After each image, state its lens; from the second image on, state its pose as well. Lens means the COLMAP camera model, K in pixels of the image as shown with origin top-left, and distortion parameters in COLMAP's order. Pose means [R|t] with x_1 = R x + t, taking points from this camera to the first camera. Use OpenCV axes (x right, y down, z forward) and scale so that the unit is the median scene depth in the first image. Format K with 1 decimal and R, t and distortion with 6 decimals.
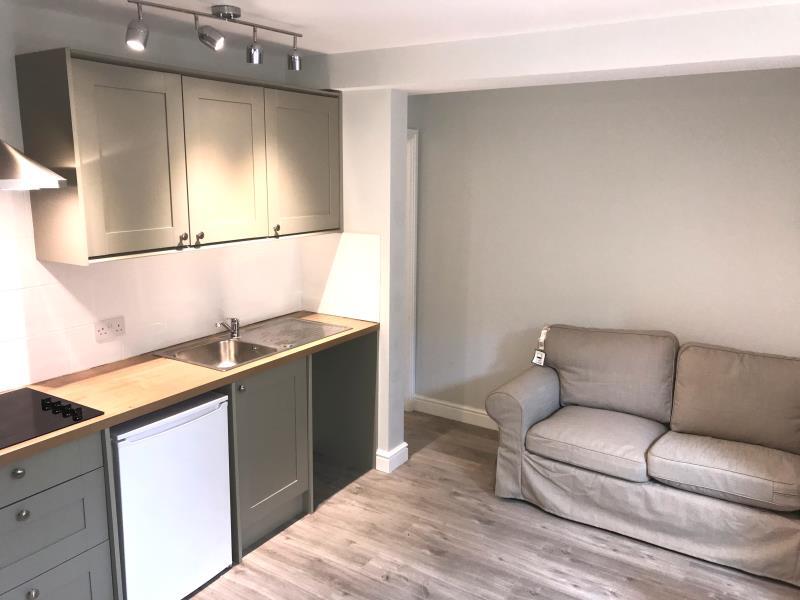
lens RADIAL K [[656.3, 0, 393.1], [0, 656.3, 294.5], [0, 0, 1]] dist [0.029375, -0.012681]
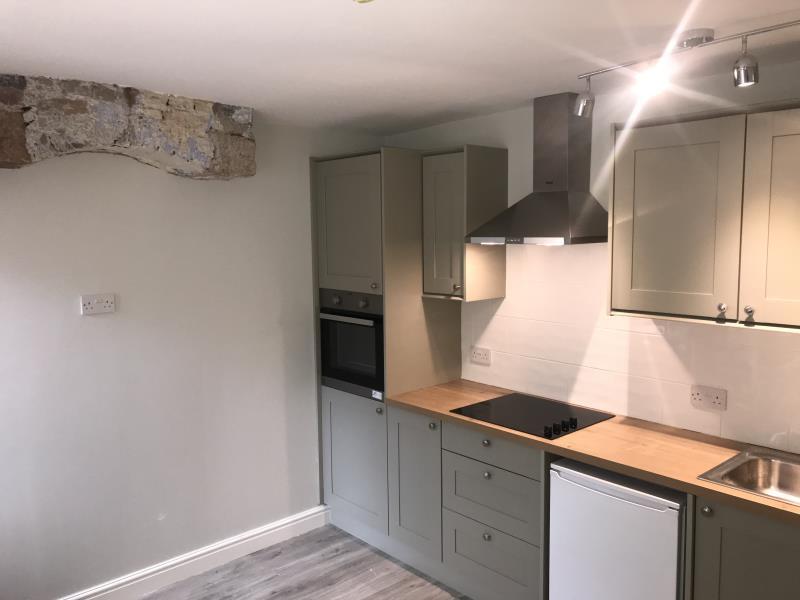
lens RADIAL K [[656.3, 0, 399.8], [0, 656.3, 299.9], [0, 0, 1]] dist [0.029375, -0.012681]
pose [[-0.270993, 0.094623, -0.957919, 0.573870], [-0.177898, 0.973091, 0.146449, -0.142794], [0.945999, 0.210098, -0.246868, 0.796218]]
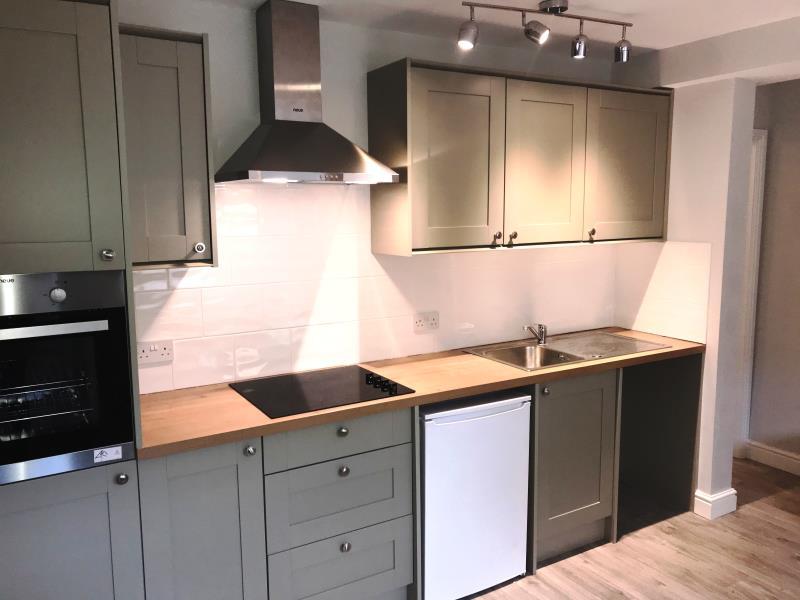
lens RADIAL K [[656.3, 0, 392.2], [0, 656.3, 297.1], [0, 0, 1]] dist [0.029375, -0.012681]
pose [[0.891609, 0.044074, -0.450655, 0.000314], [-0.068984, 0.996855, -0.038991, 0.057486], [0.447520, 0.065853, 0.891846, 0.021708]]
